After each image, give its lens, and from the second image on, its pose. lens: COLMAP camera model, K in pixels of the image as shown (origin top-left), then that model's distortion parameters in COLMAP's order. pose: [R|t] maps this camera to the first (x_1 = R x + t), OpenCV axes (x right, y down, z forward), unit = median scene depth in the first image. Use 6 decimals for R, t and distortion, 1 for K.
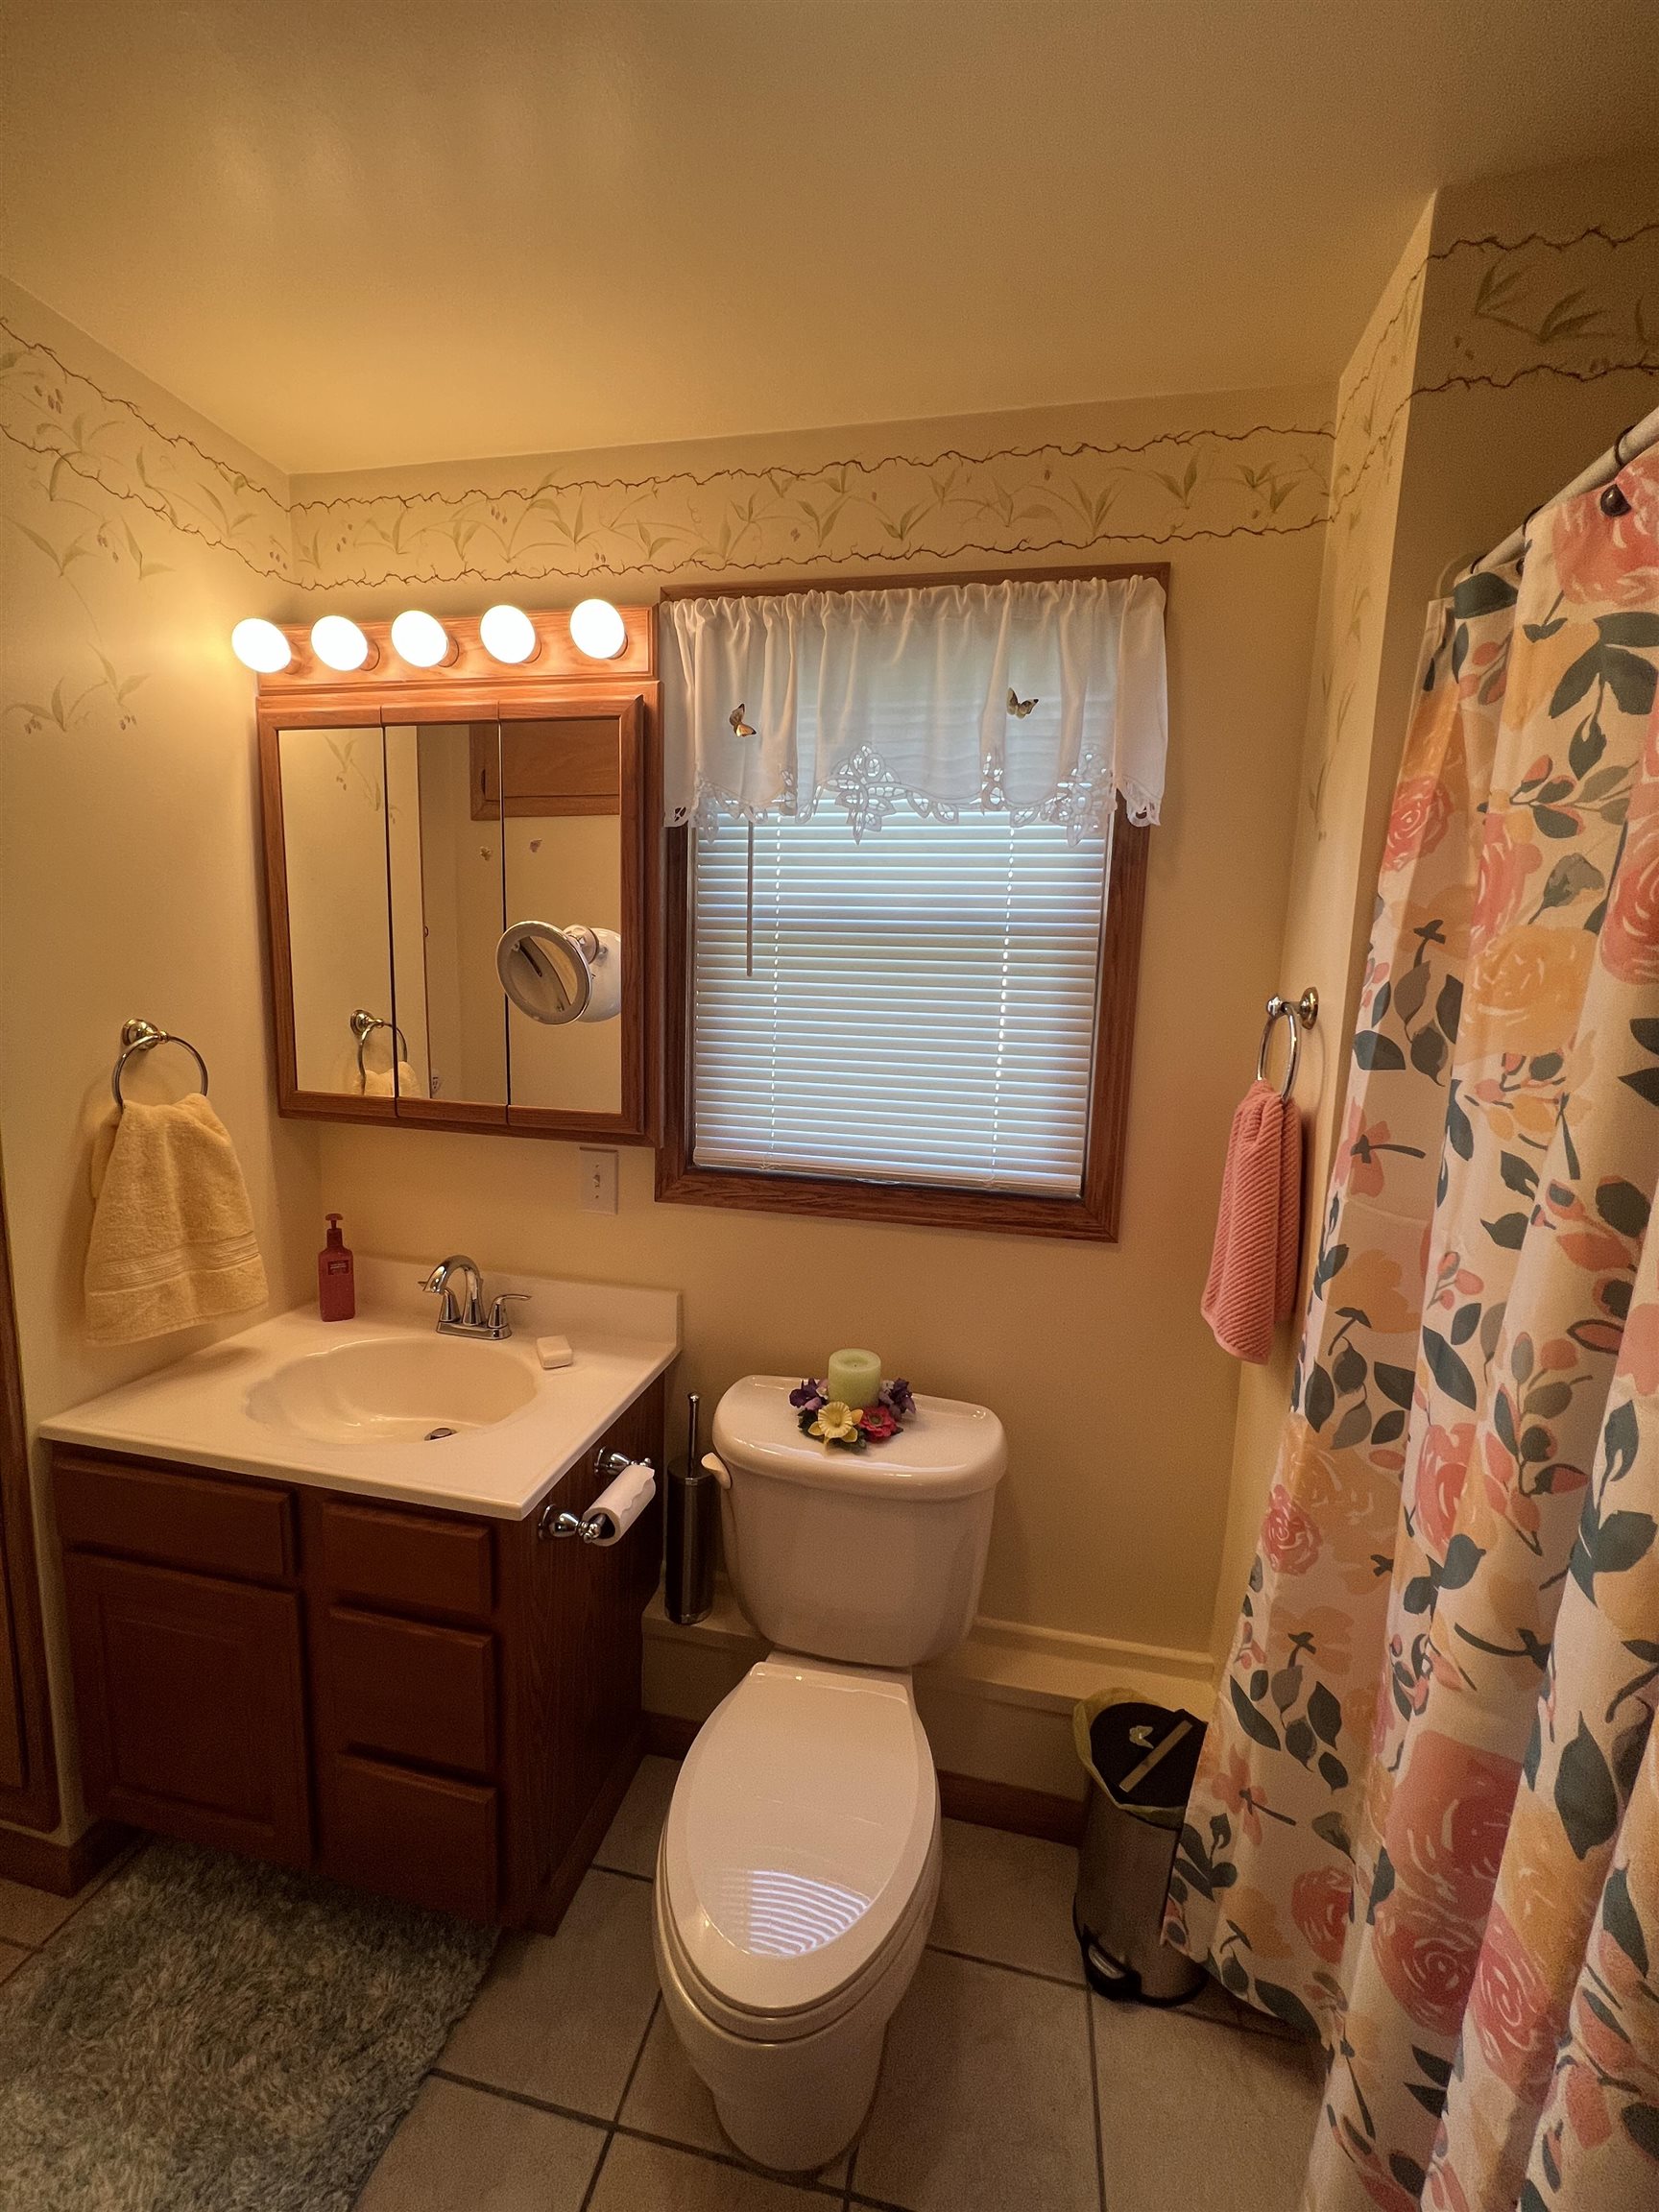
lens RADIAL K [[898.7, 0, 838.1], [0, 898.7, 1106.2], [0, 0, 1]] dist [0.000940, 0.000173]
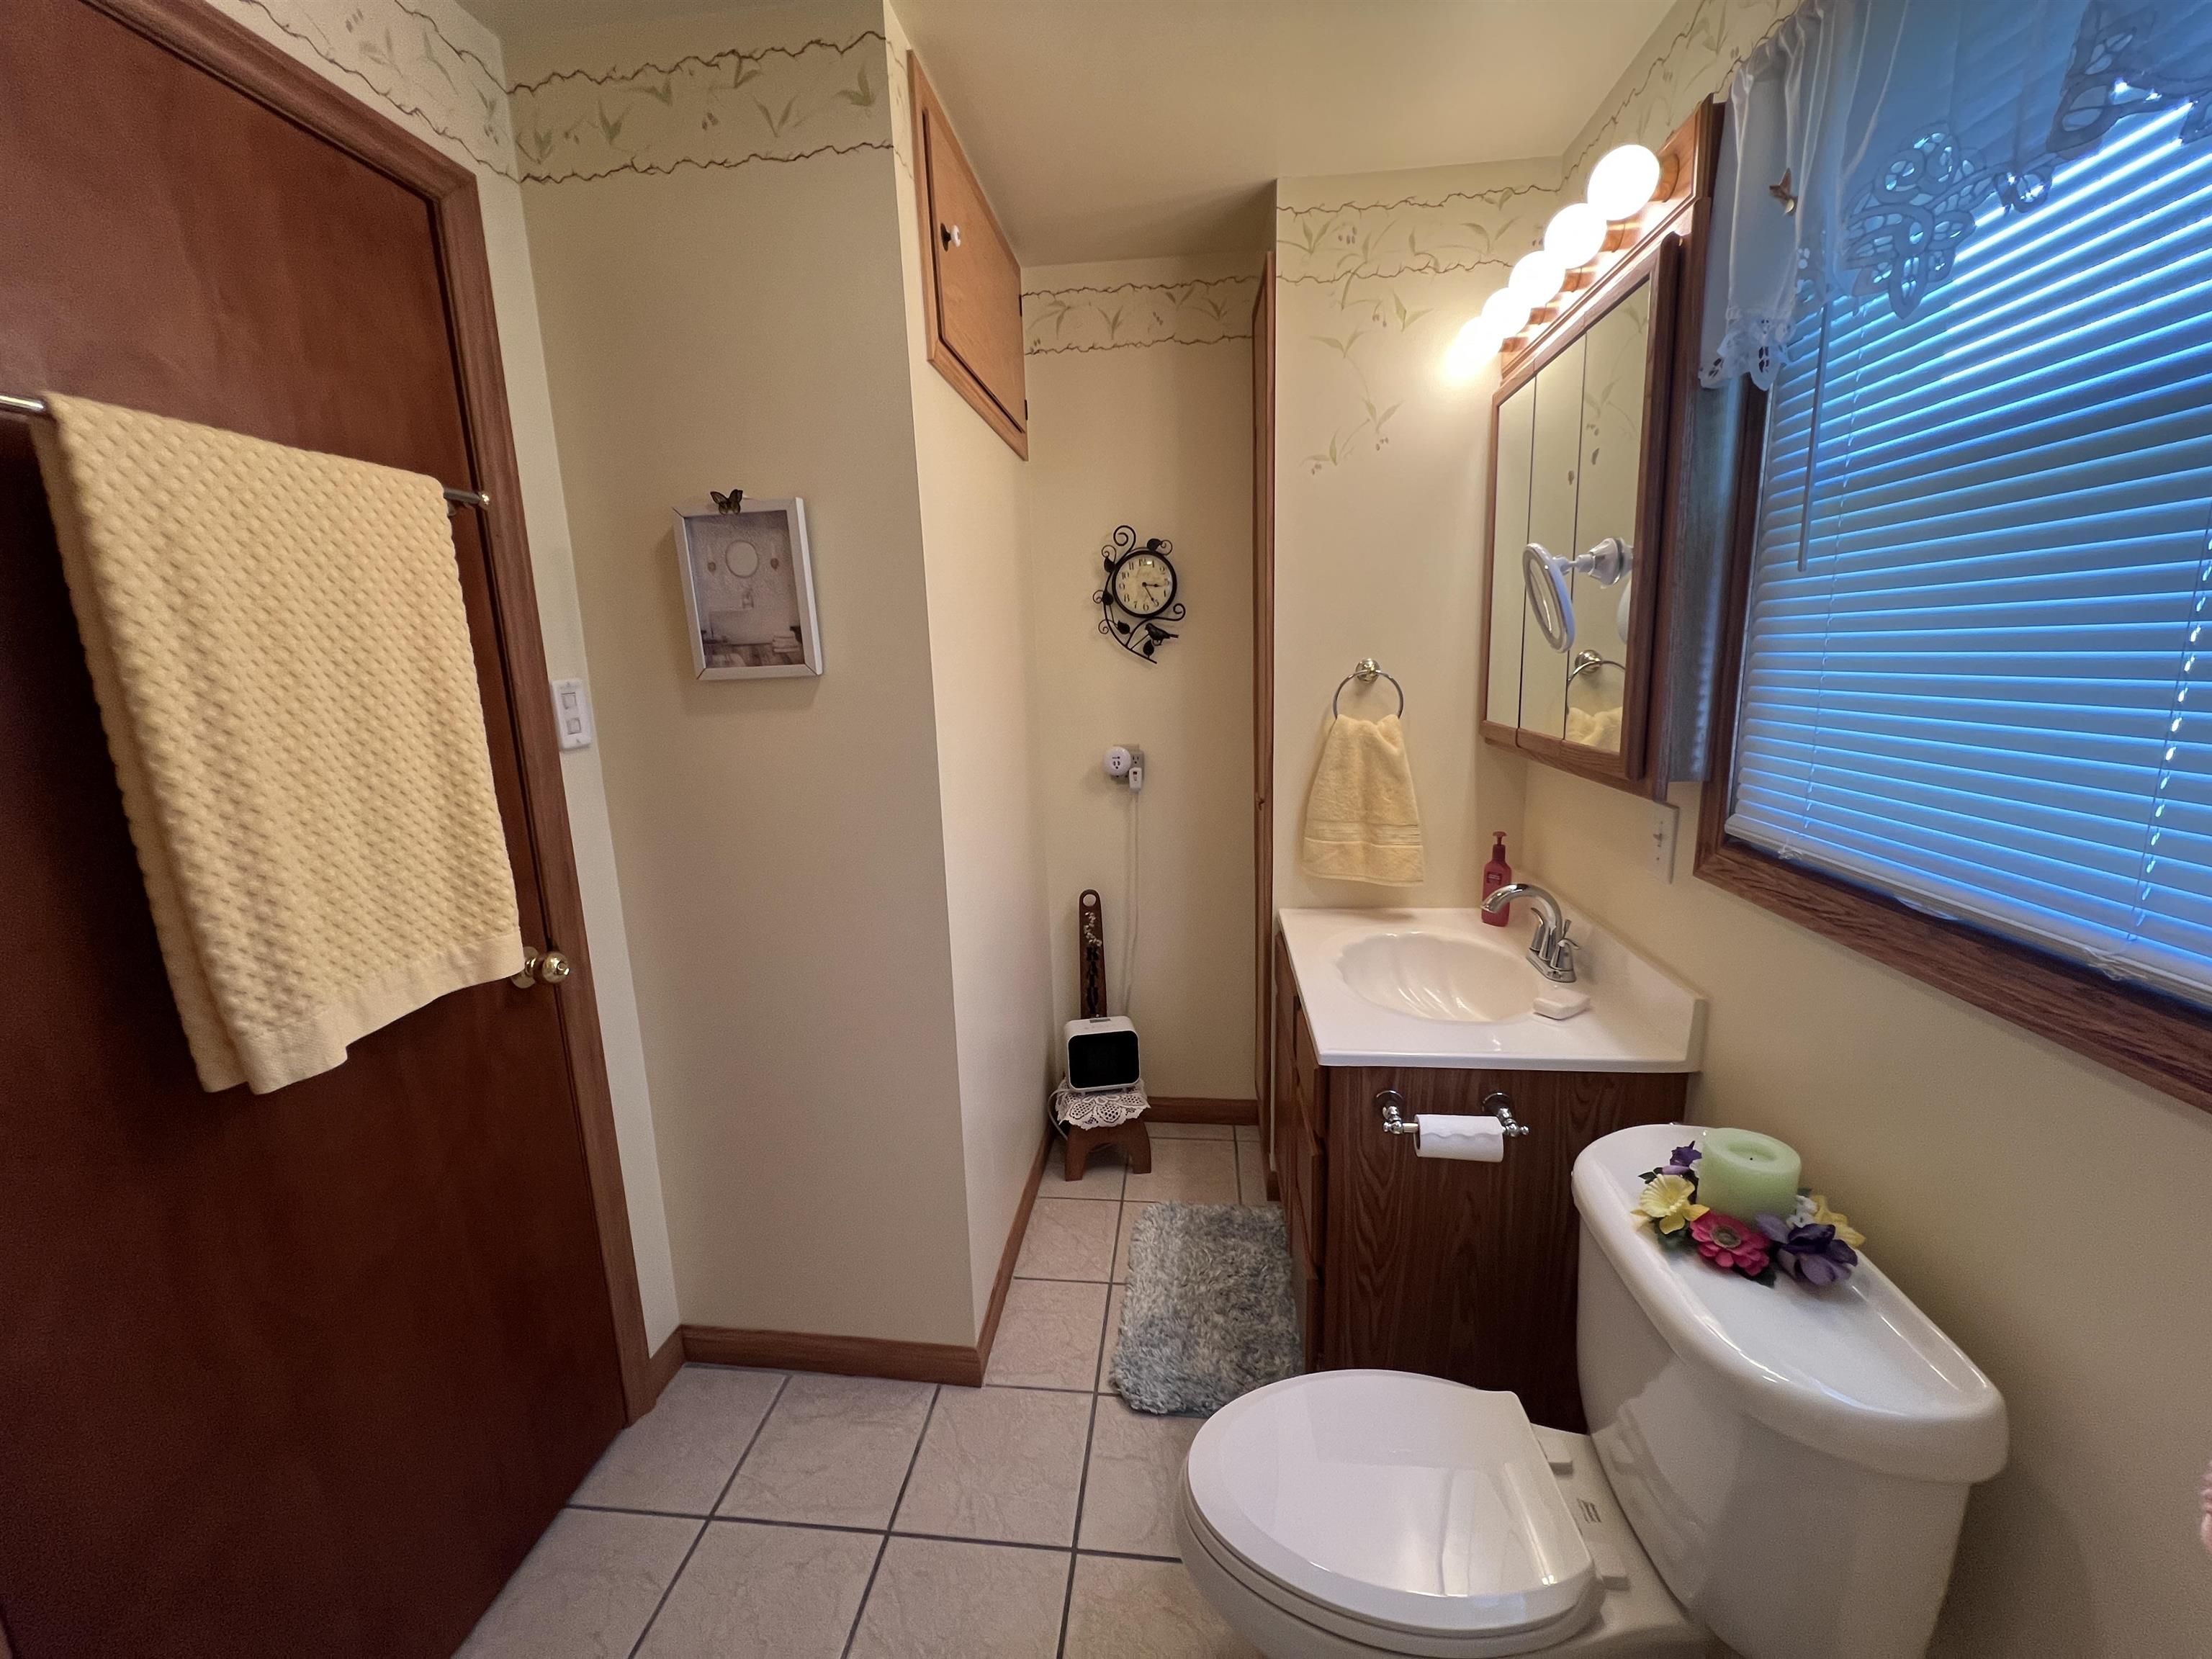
lens RADIAL K [[898.7, 0, 1093.4], [0, 898.7, 834.3], [0, 0, 1]] dist [0.000940, 0.000173]
pose [[0.079051, 0.159586, -0.984014, 0.599503], [-0.105142, 0.982932, 0.150964, 0.006362], [0.991310, 0.091528, 0.094481, 0.441139]]
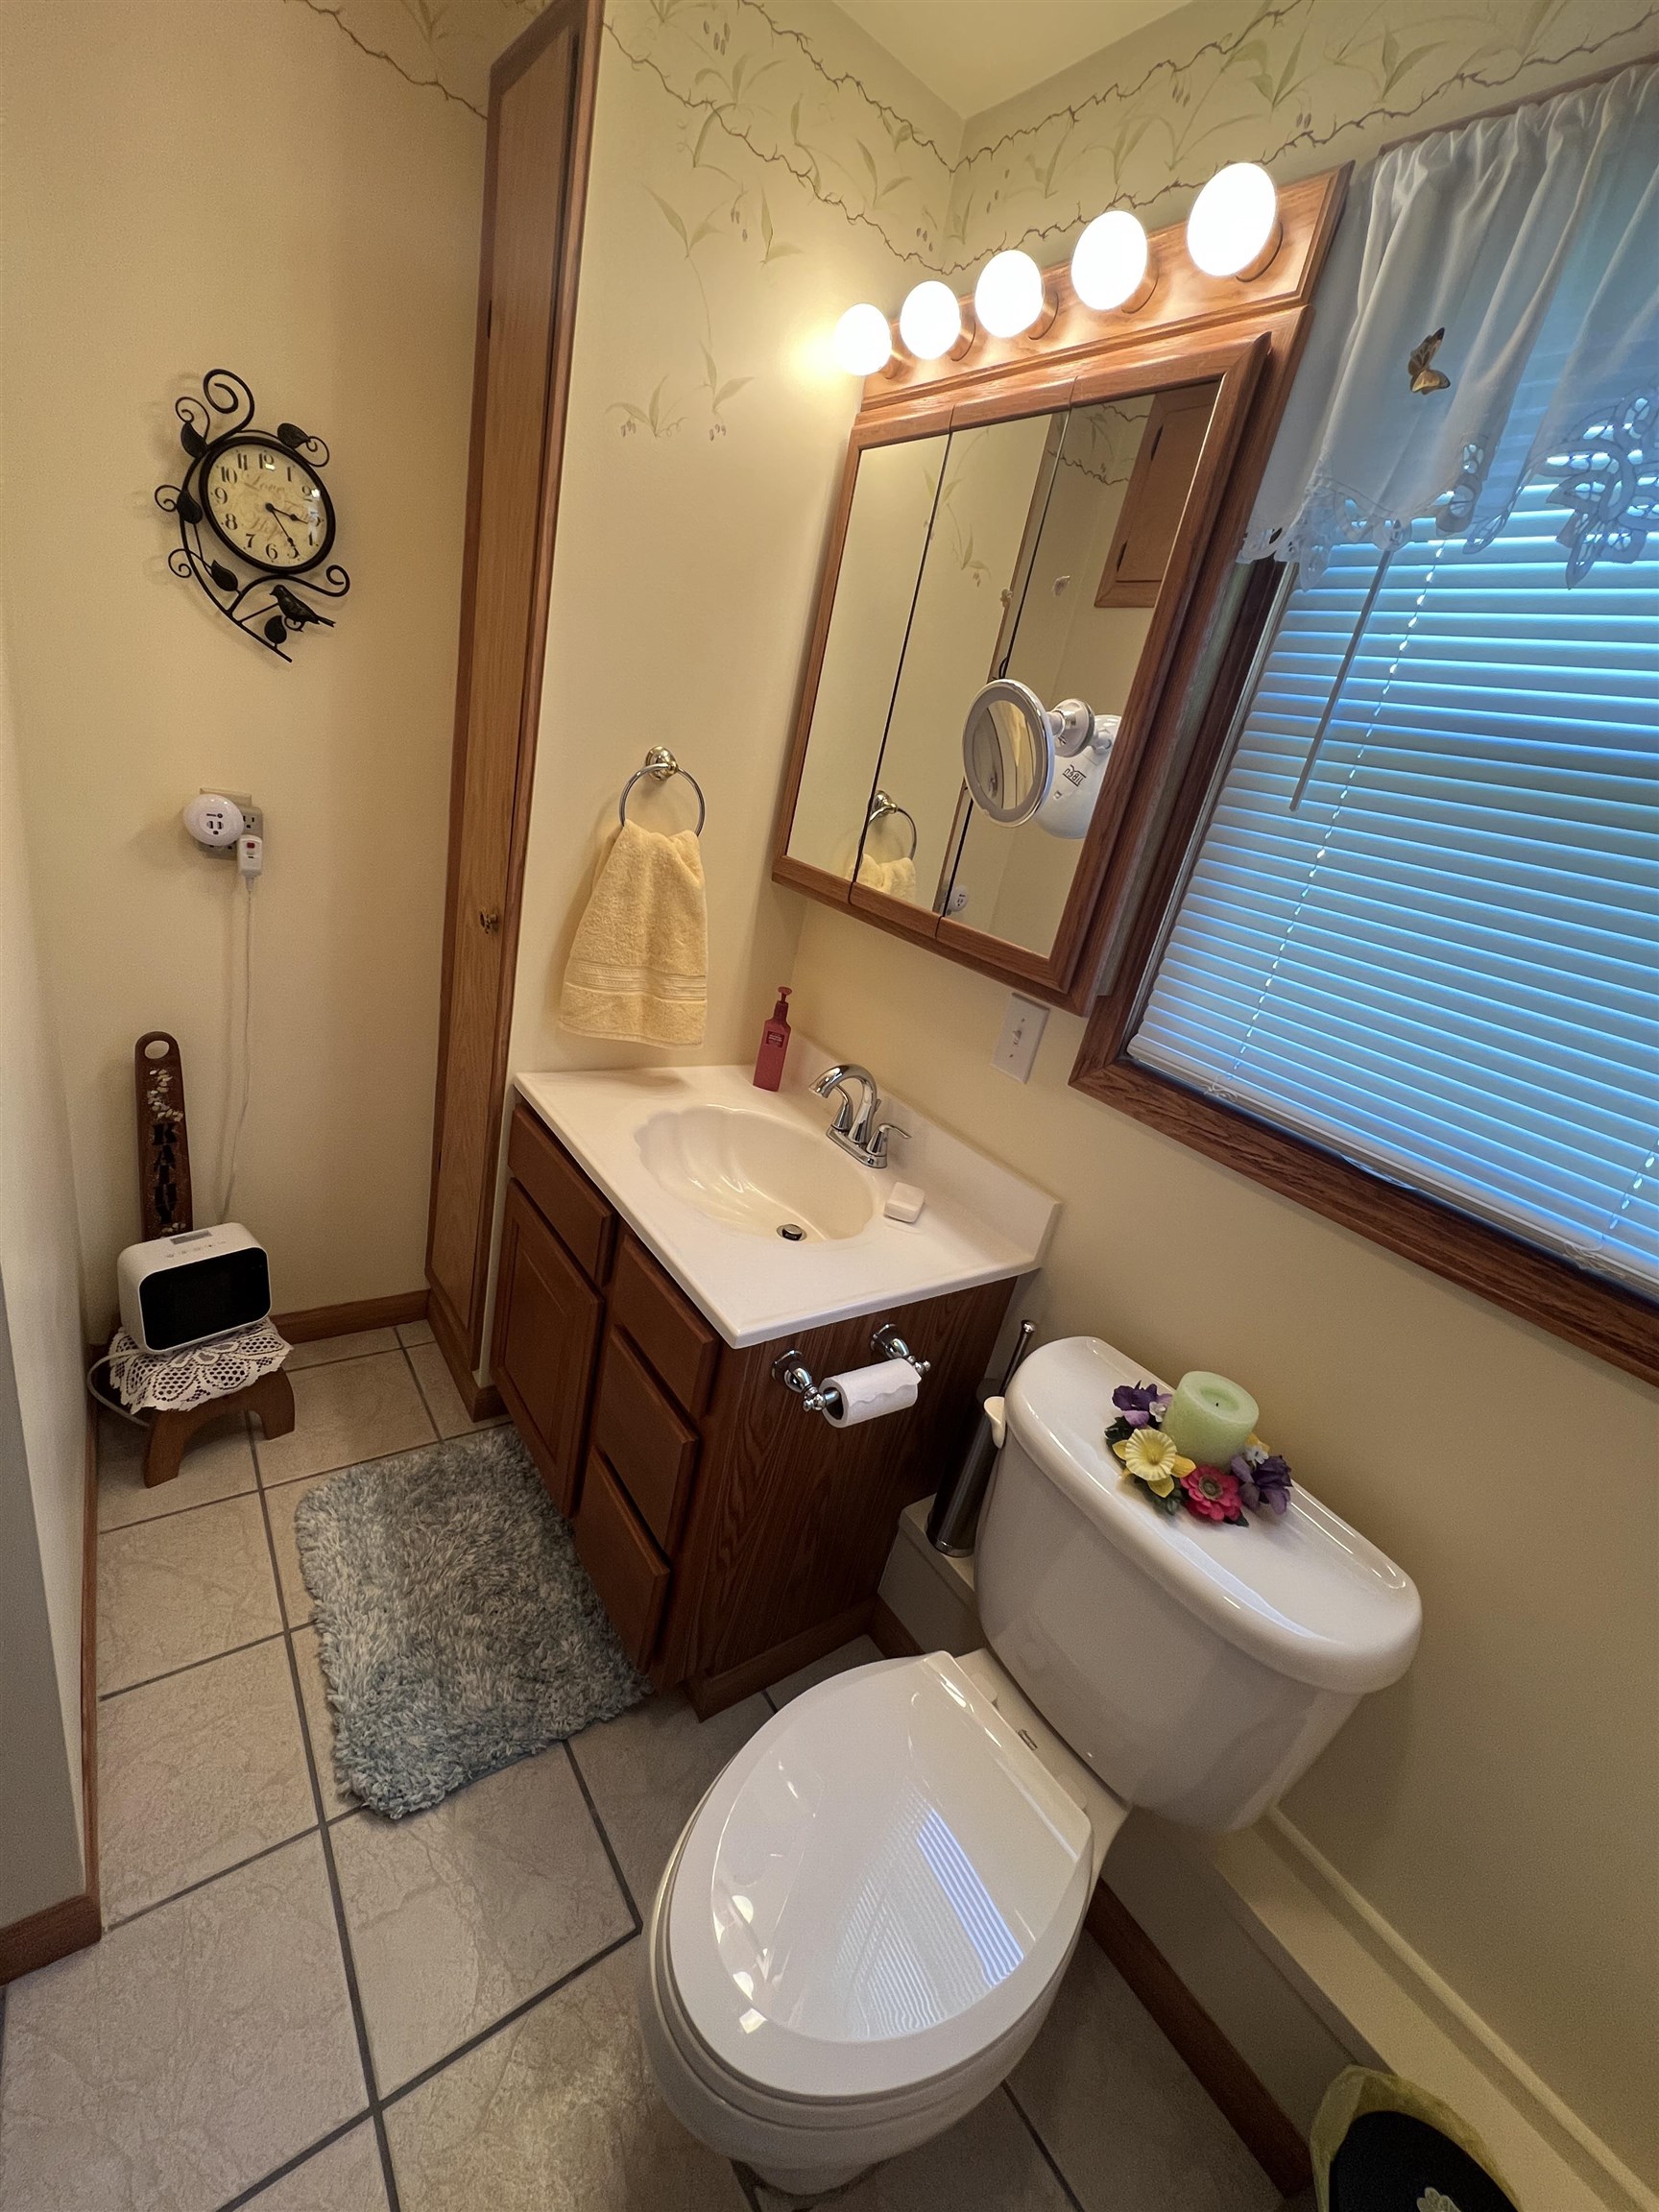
lens RADIAL K [[892.3, 0, 829.5], [0, 892.3, 1106.0], [0, 0, 1]] dist [-0.000009, -0.000495]
pose [[0.732584, 0.358037, -0.578904, 0.116305], [-0.276799, 0.933687, 0.227181, 0.003875], [0.621854, -0.006190, 0.783109, 0.285910]]
